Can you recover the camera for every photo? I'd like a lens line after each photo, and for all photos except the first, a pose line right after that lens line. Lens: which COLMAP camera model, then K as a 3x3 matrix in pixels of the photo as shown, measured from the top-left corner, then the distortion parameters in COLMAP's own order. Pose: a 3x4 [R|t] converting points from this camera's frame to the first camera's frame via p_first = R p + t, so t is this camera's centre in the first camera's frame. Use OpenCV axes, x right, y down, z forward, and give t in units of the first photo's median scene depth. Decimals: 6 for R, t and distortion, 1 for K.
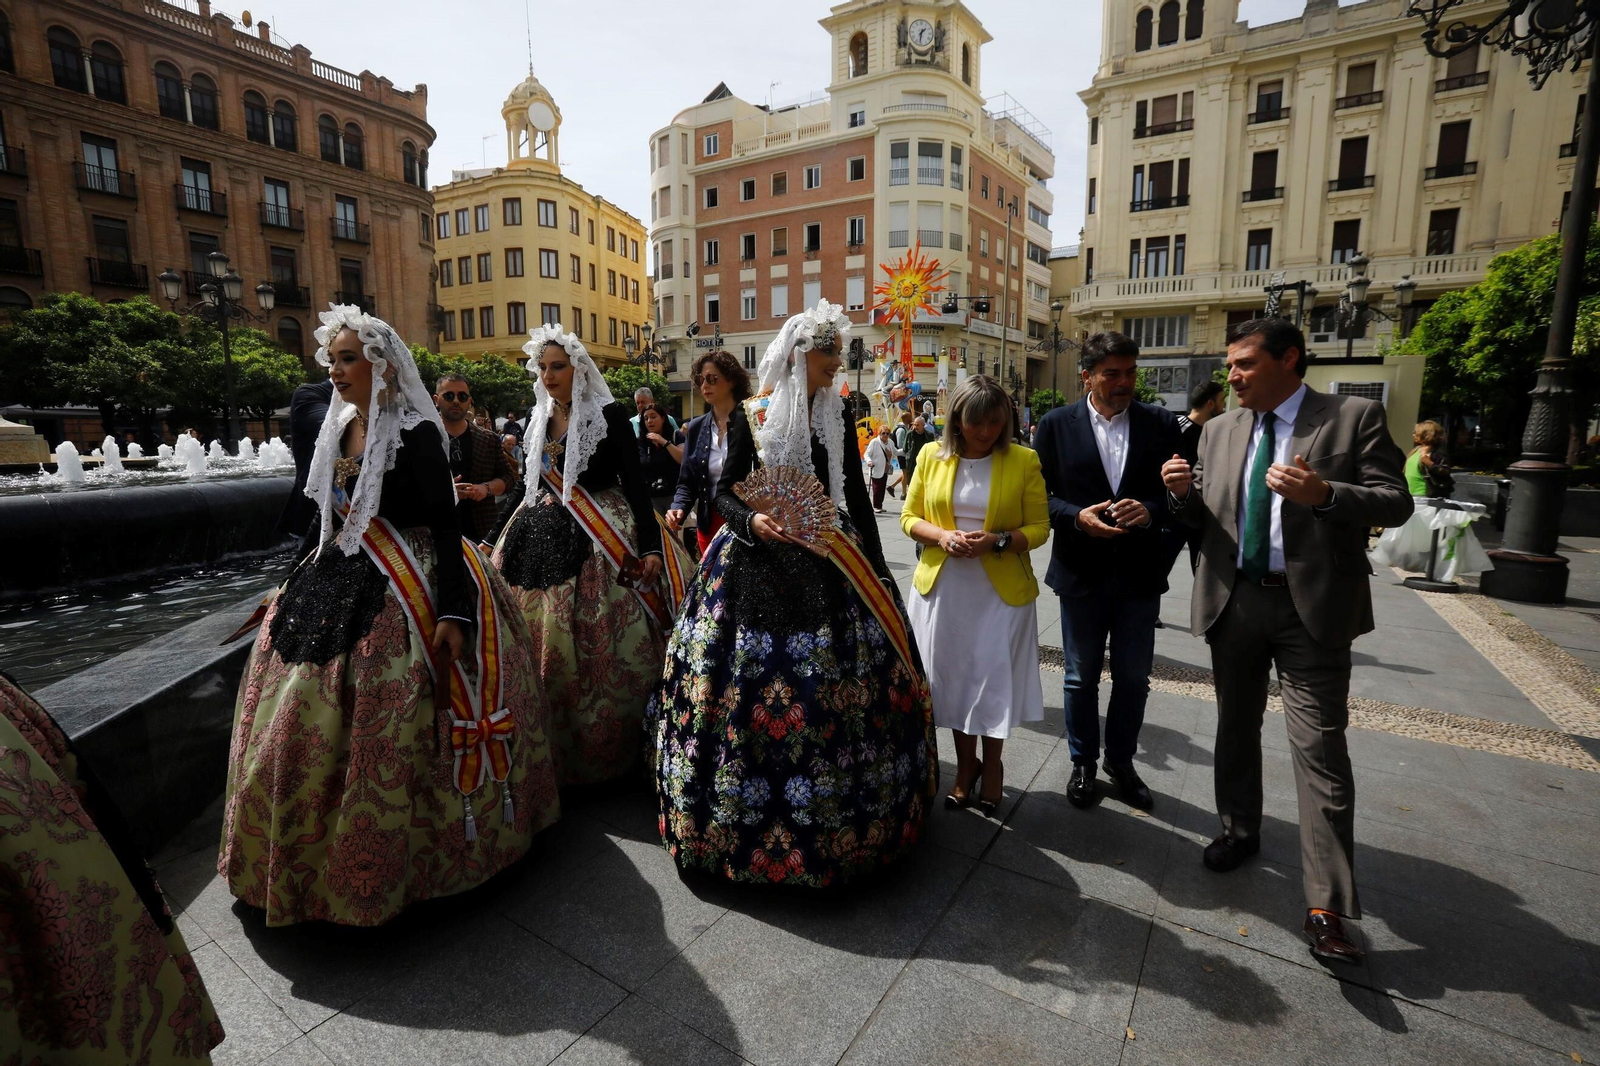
lens RADIAL K [[734.6, 0, 790.1], [0, 734.6, 537.4], [0, 0, 1]] dist [-0.072125, 0.030073]
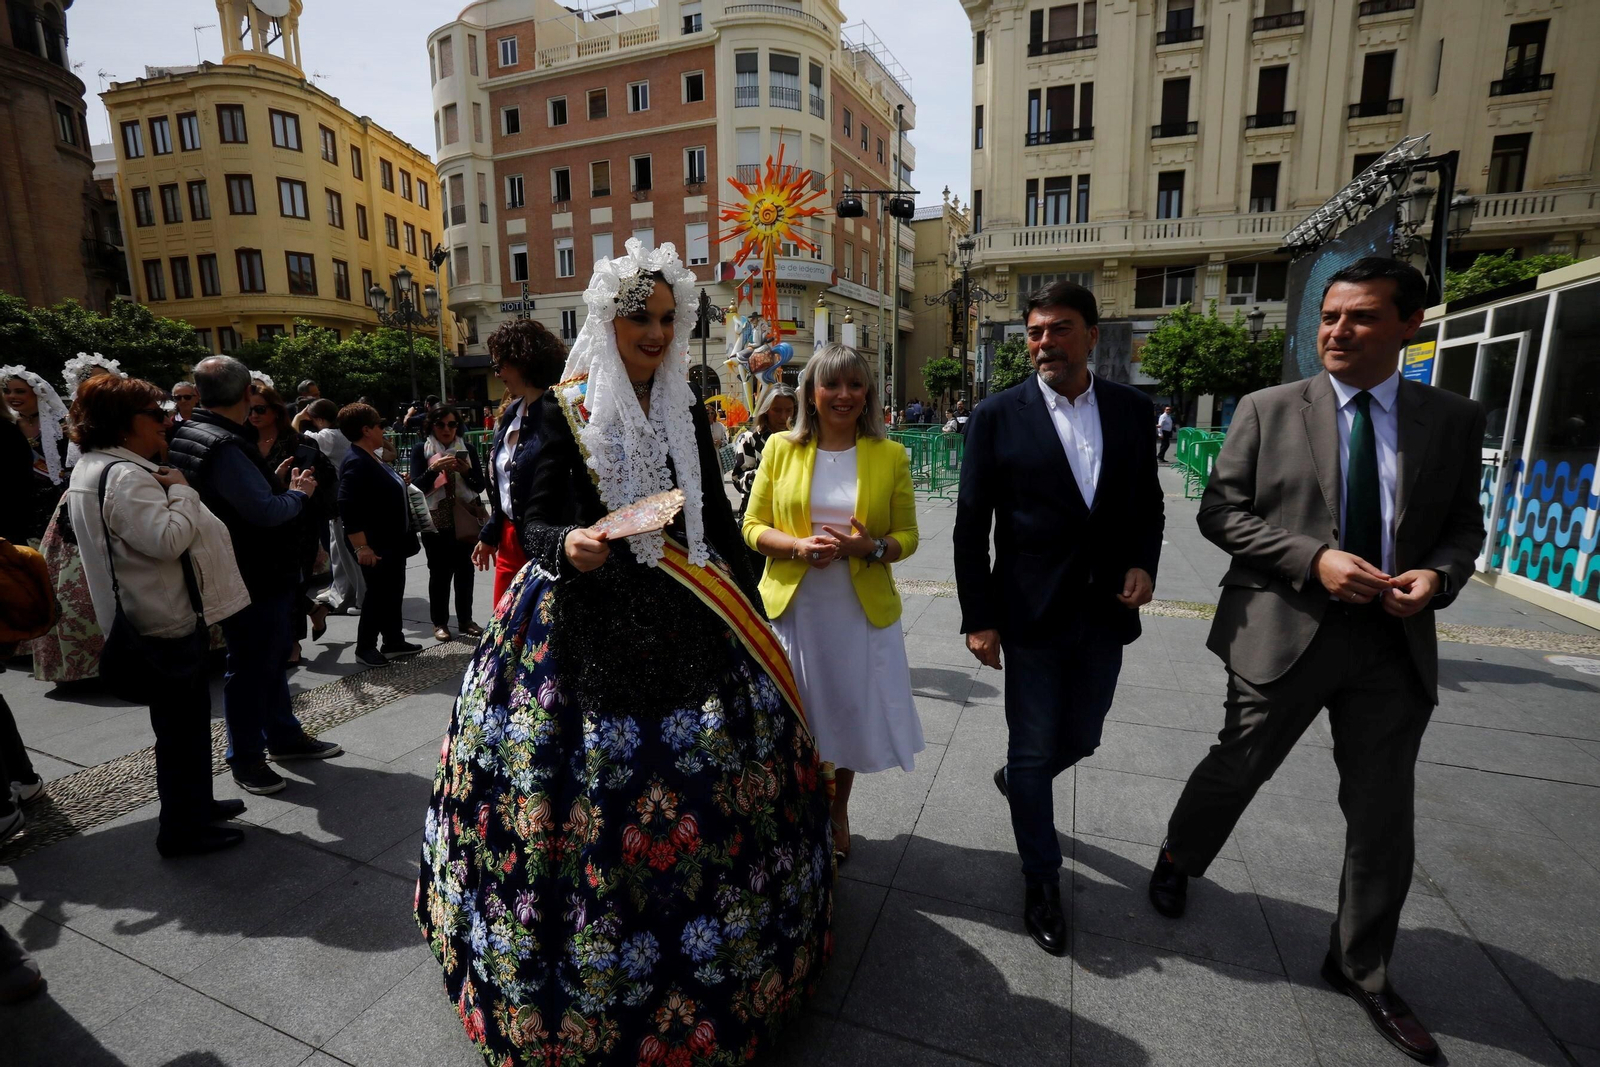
lens RADIAL K [[734.6, 0, 790.1], [0, 734.6, 537.9], [0, 0, 1]] dist [-0.072125, 0.030073]
pose [[0.979815, -0.044804, 0.194819, 0.020218], [0.039834, 0.998775, 0.029358, -0.029599], [-0.195895, -0.021005, 0.980400, 0.195073]]
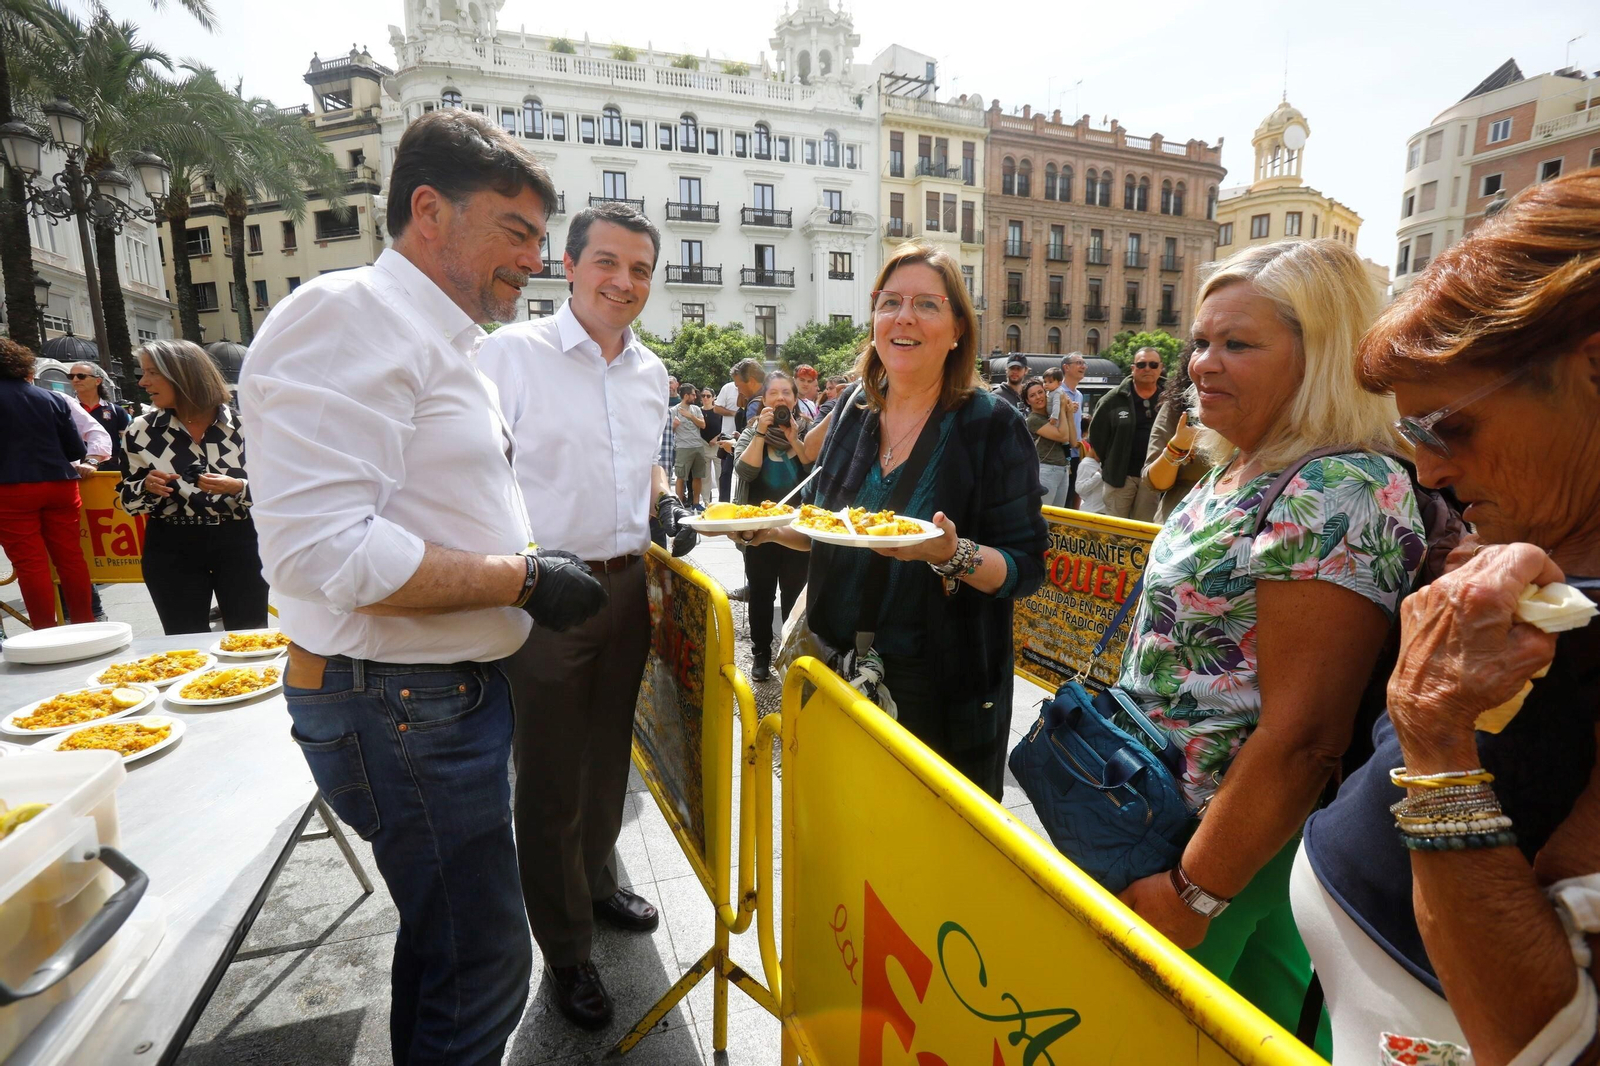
lens RADIAL K [[734.6, 0, 790.1], [0, 734.6, 537.4], [0, 0, 1]] dist [-0.072125, 0.030073]
pose [[0.790728, 0.097176, -0.604406, -0.287861], [-0.083783, 0.995209, 0.050399, 0.067514], [0.606408, 0.010787, 0.795081, -0.449554]]
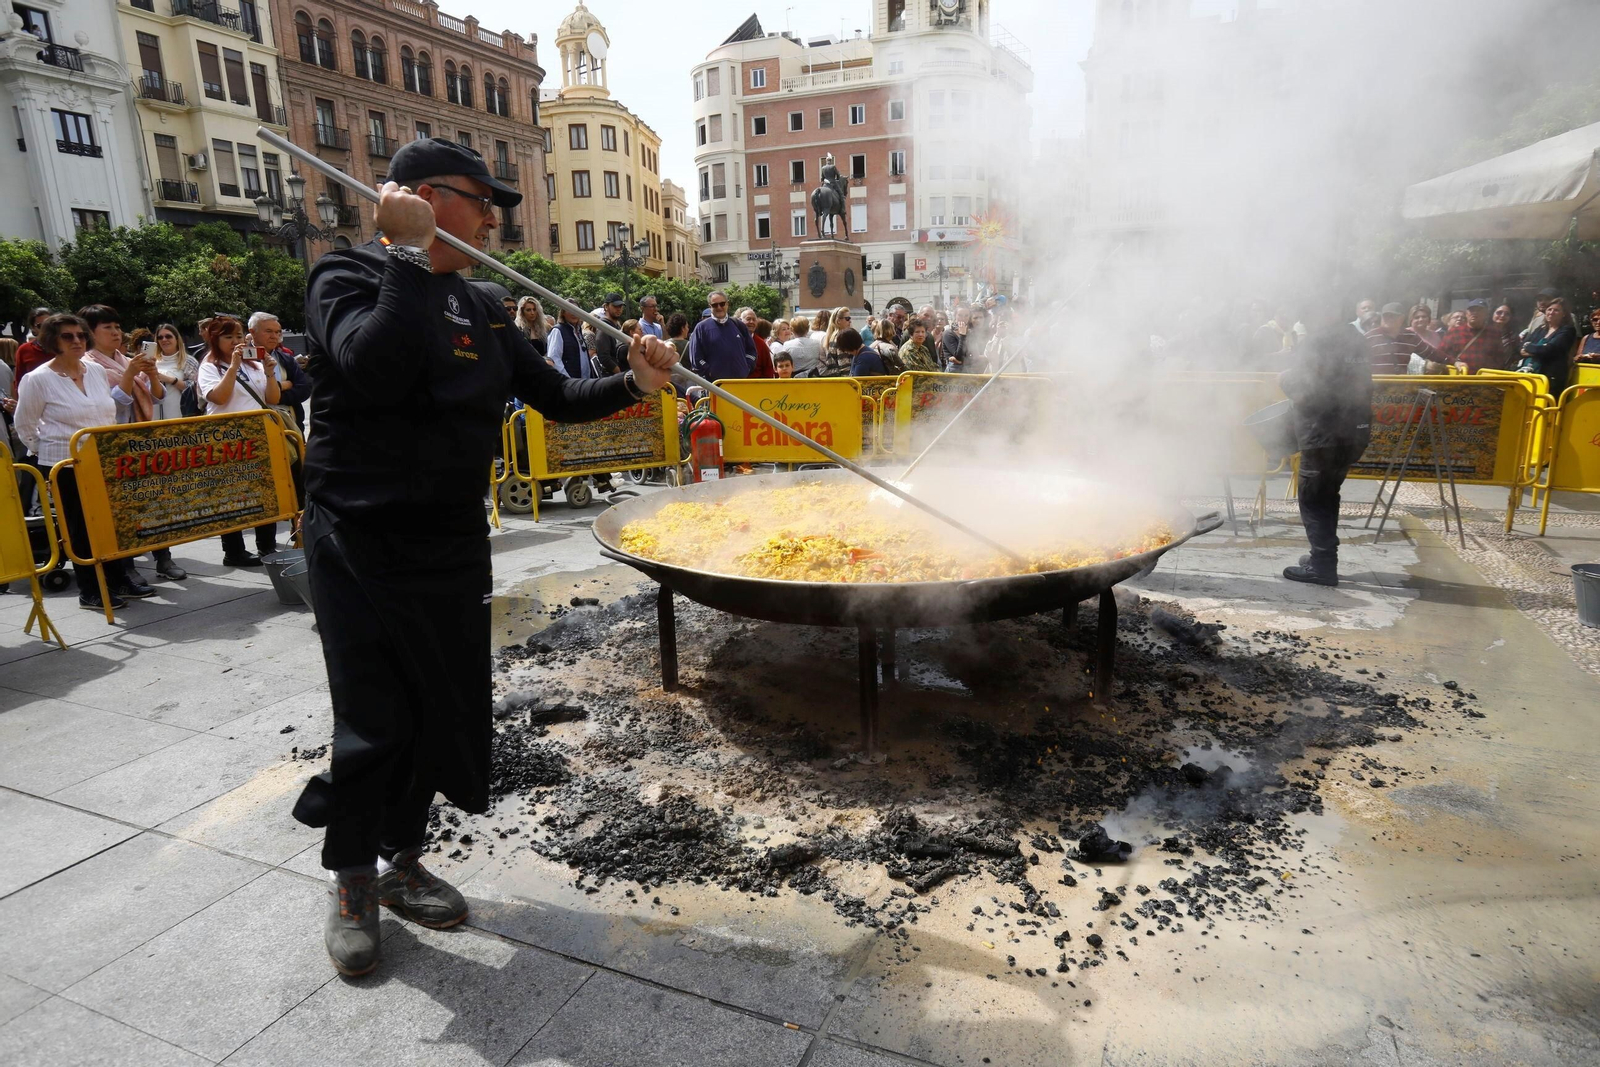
lens RADIAL K [[949.4, 0, 794.8], [0, 949.4, 537.7], [0, 0, 1]] dist [-0.066992, 0.054357]
pose [[0.985809, -0.064295, 0.155072, -0.380709], [0.054022, 0.996113, 0.069579, 0.085462], [-0.158943, -0.060214, 0.985450, -0.582404]]
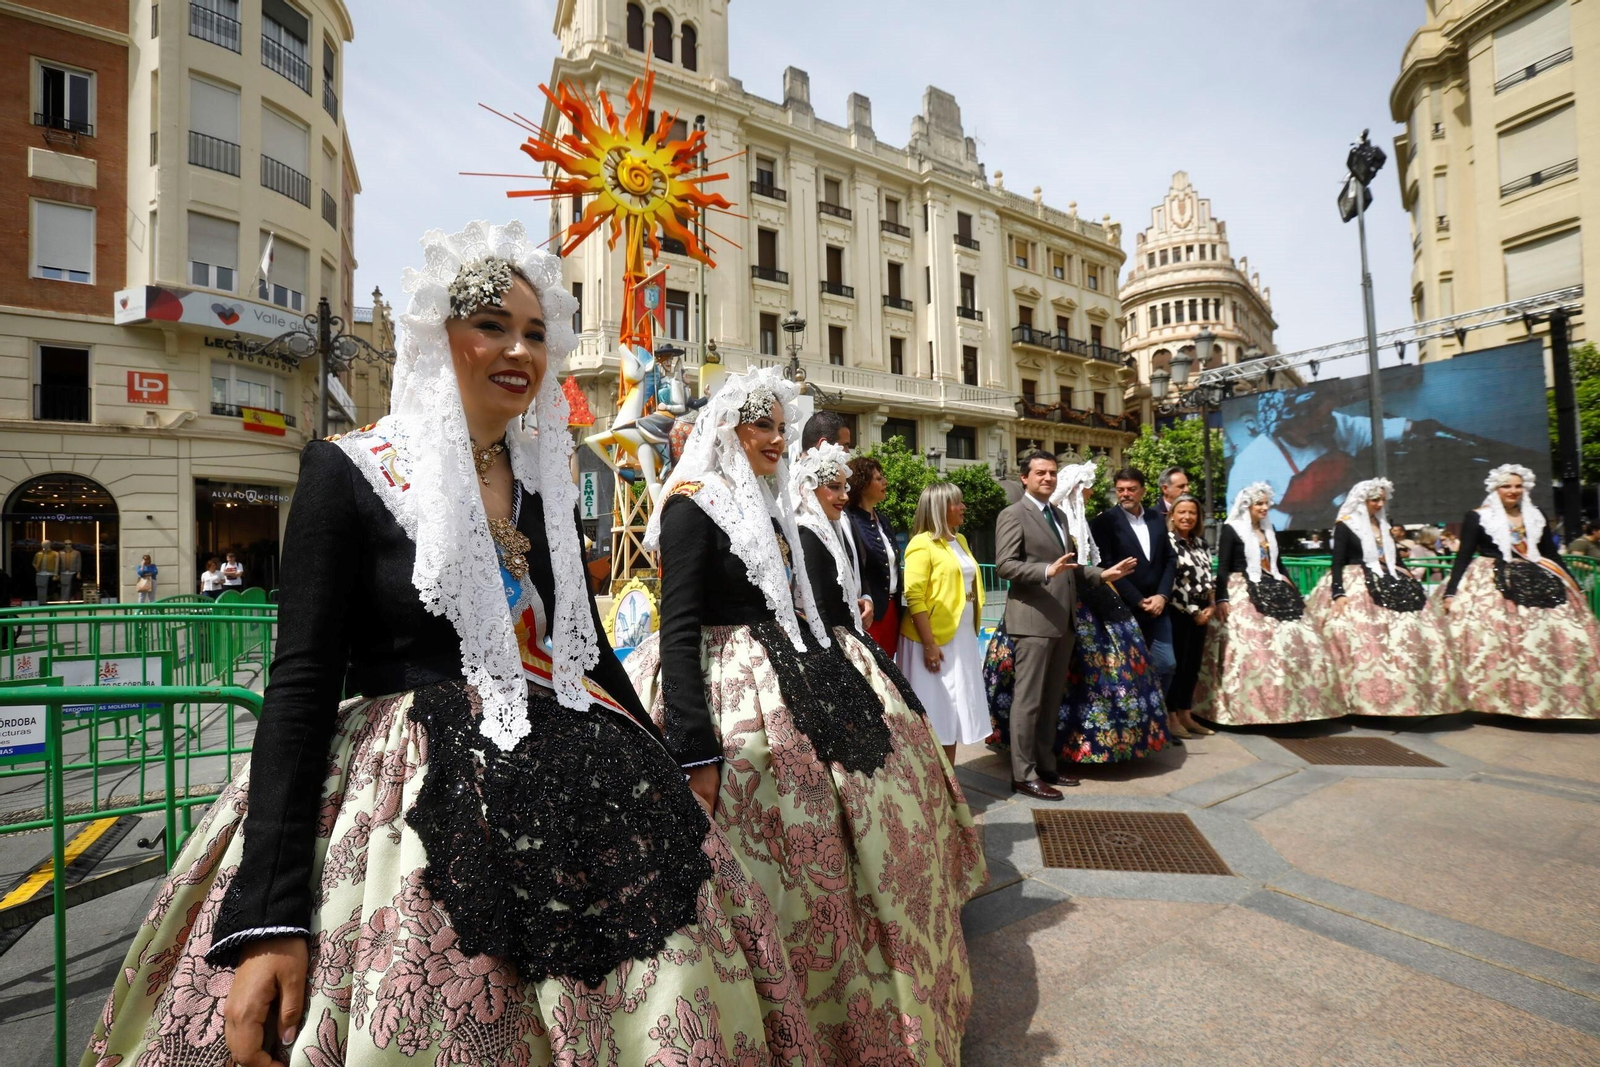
lens RADIAL K [[732.0, 0, 796.0], [0, 732.0, 540.3], [0, 0, 1]] dist [-0.079770, 0.028475]
pose [[0.438381, 0.003312, 0.898783, -0.087129], [0.156112, 0.984513, -0.079771, -0.073767], [-0.885128, 0.175281, 0.431075, 0.522773]]
